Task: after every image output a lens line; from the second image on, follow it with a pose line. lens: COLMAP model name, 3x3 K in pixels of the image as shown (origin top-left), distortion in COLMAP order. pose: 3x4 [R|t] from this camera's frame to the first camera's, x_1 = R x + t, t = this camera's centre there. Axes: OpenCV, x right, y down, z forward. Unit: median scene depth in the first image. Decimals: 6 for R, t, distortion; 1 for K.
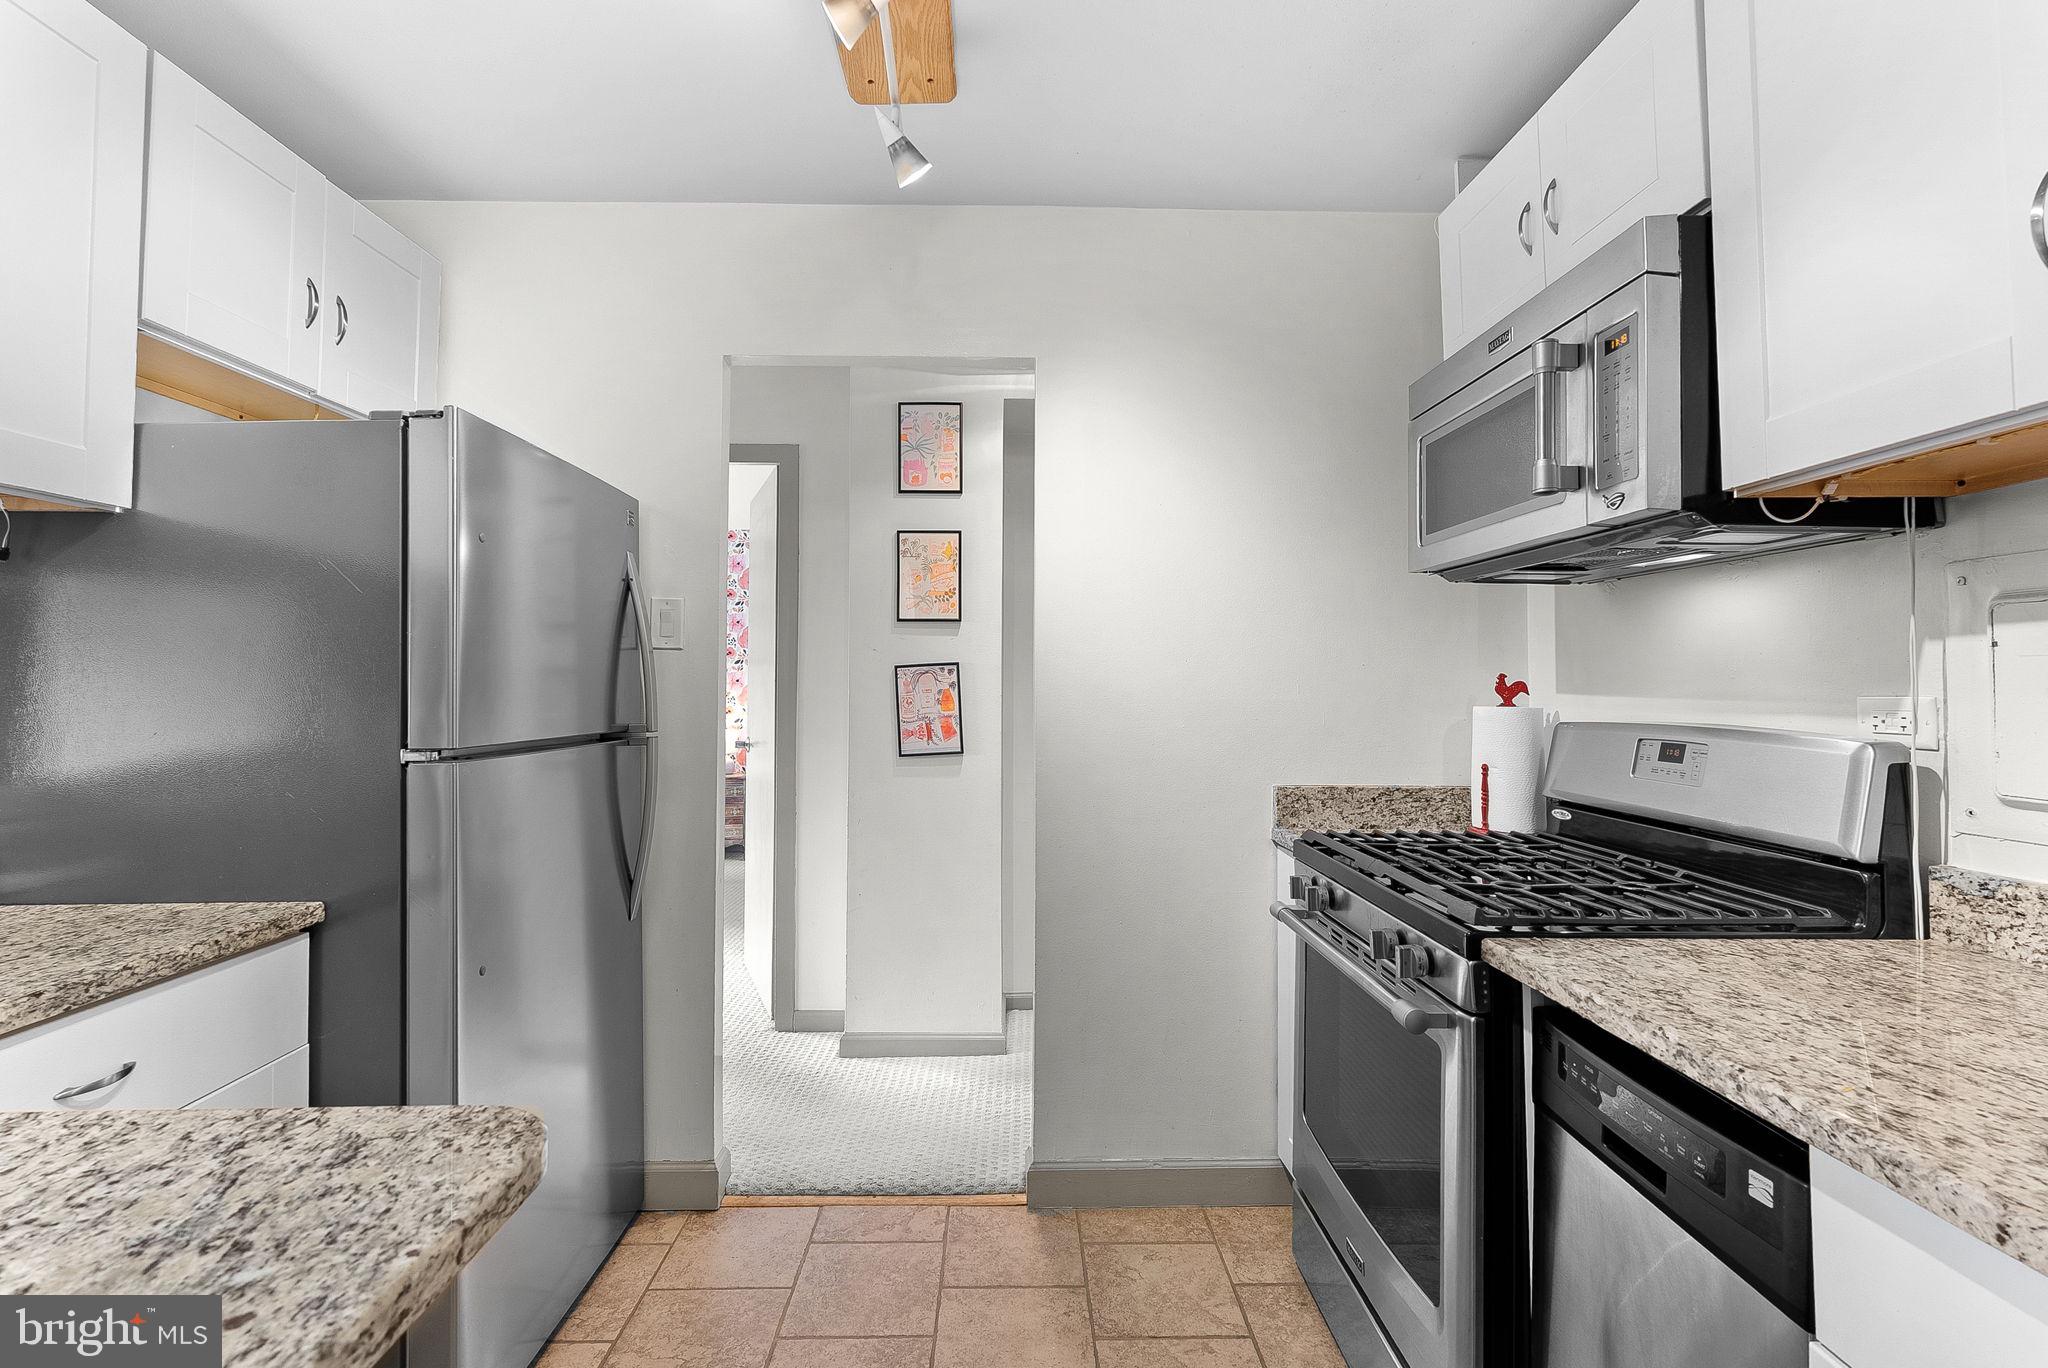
lens RADIAL K [[933.3, 0, 1018.5], [0, 933.3, 659.2], [0, 0, 1]] dist [-0.002708, 0.000449]
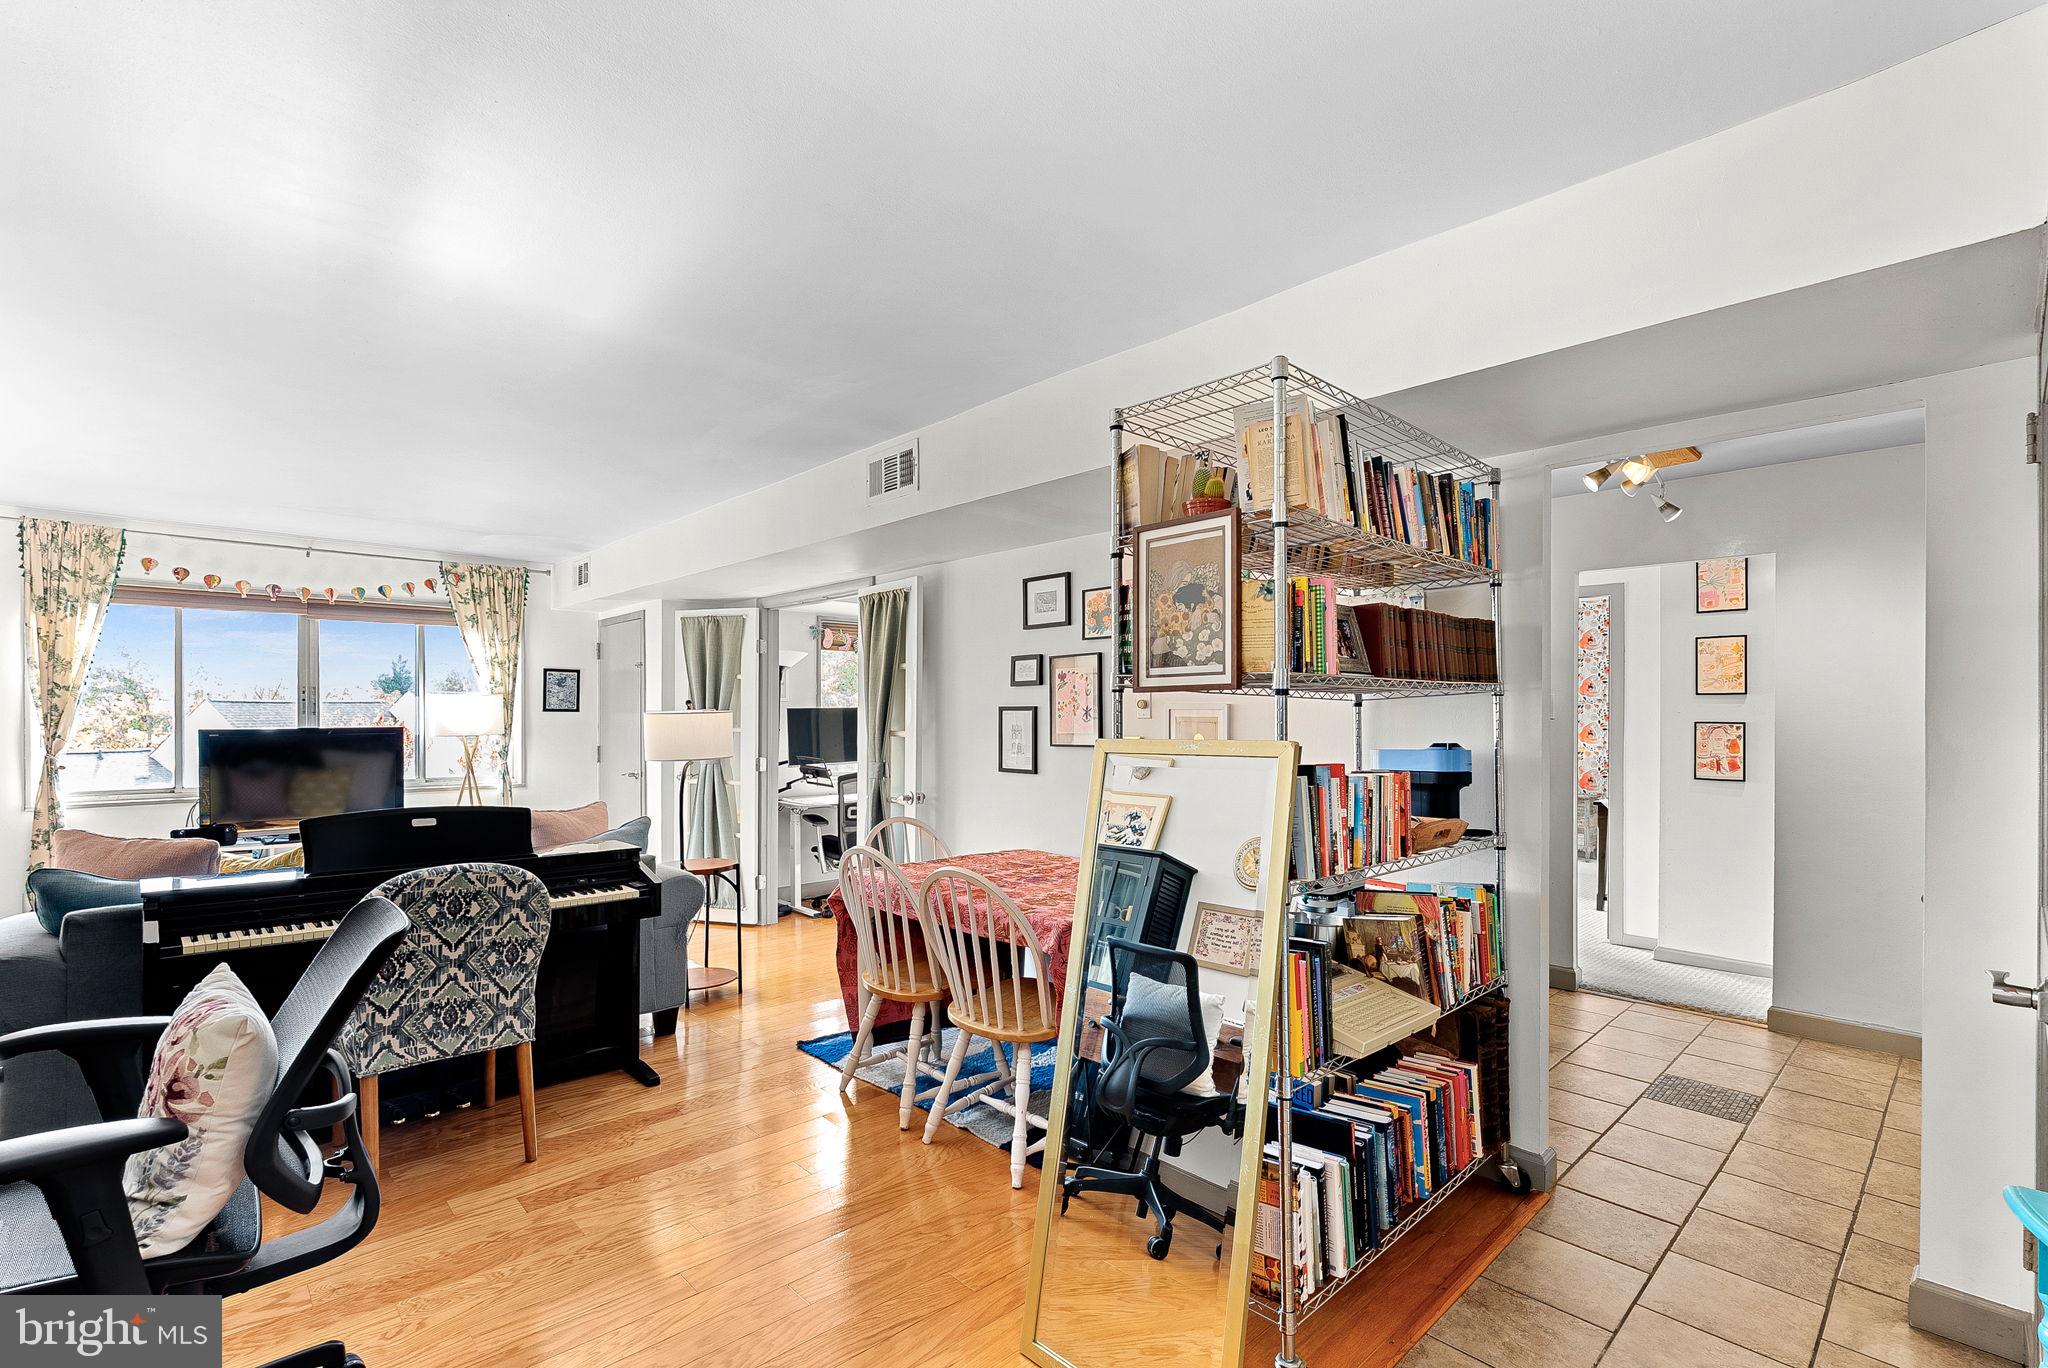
lens RADIAL K [[917.1, 0, 1024.0], [0, 917.1, 684.0], [0, 0, 1]] dist [-0.000998, 0.000740]
pose [[0.673809, -0.003954, -0.738895, 0.357378], [0.011276, 0.999924, 0.004932, -0.113330], [0.738820, -0.011655, 0.673803, -1.265537]]
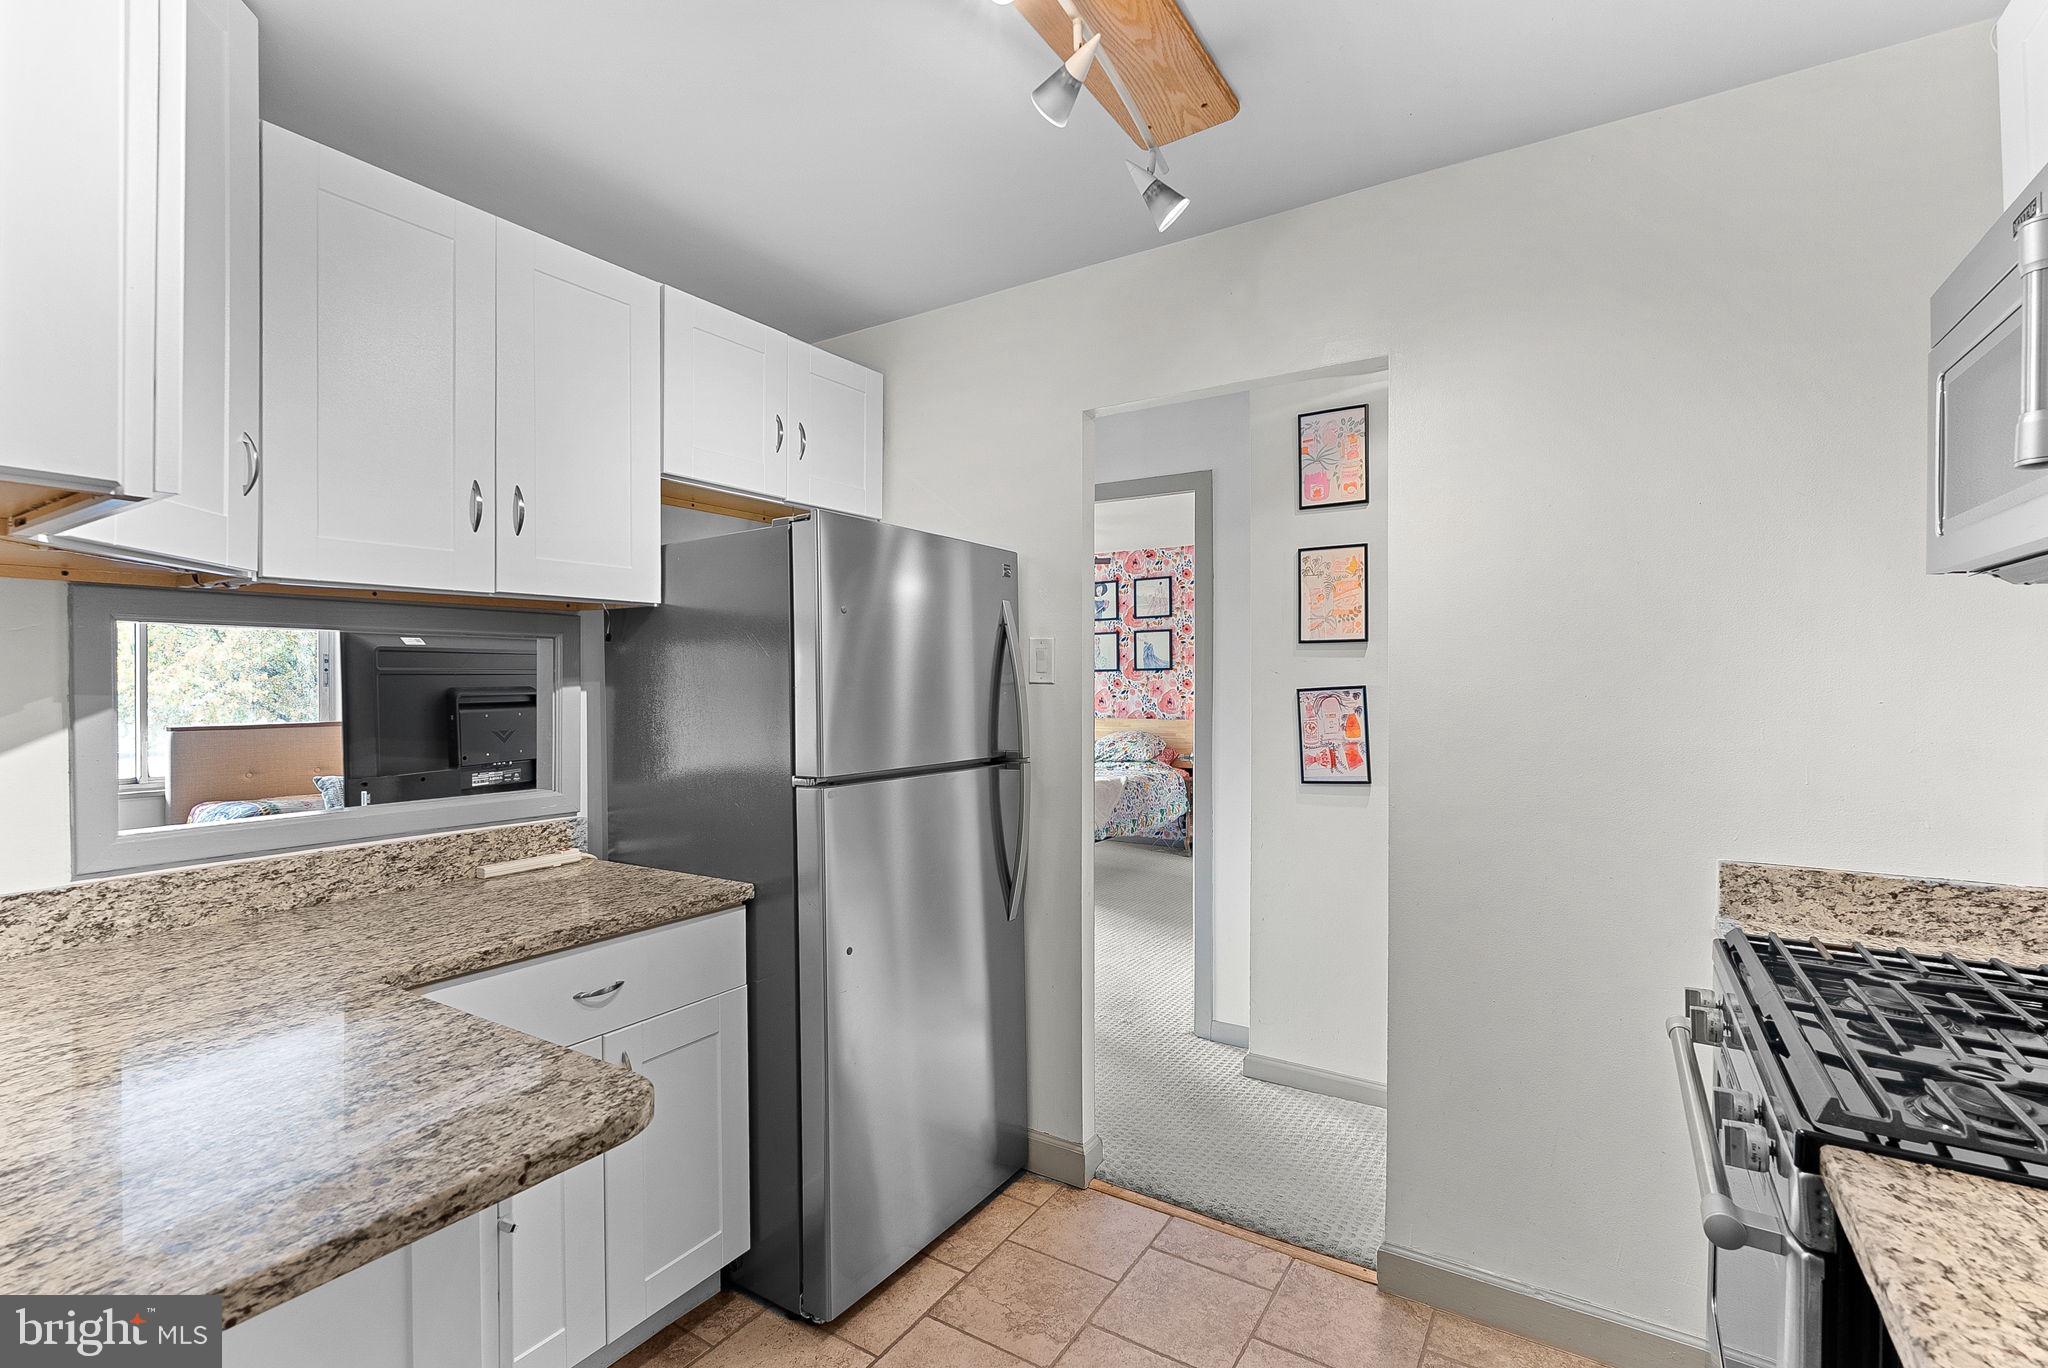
lens RADIAL K [[917.1, 0, 1024.0], [0, 917.1, 684.0], [0, 0, 1]] dist [-0.000998, 0.000740]
pose [[0.832361, -0.002932, -0.554227, 0.227384], [0.020570, 0.999460, 0.025606, -0.040949], [0.553853, -0.032714, 0.831972, 0.072342]]
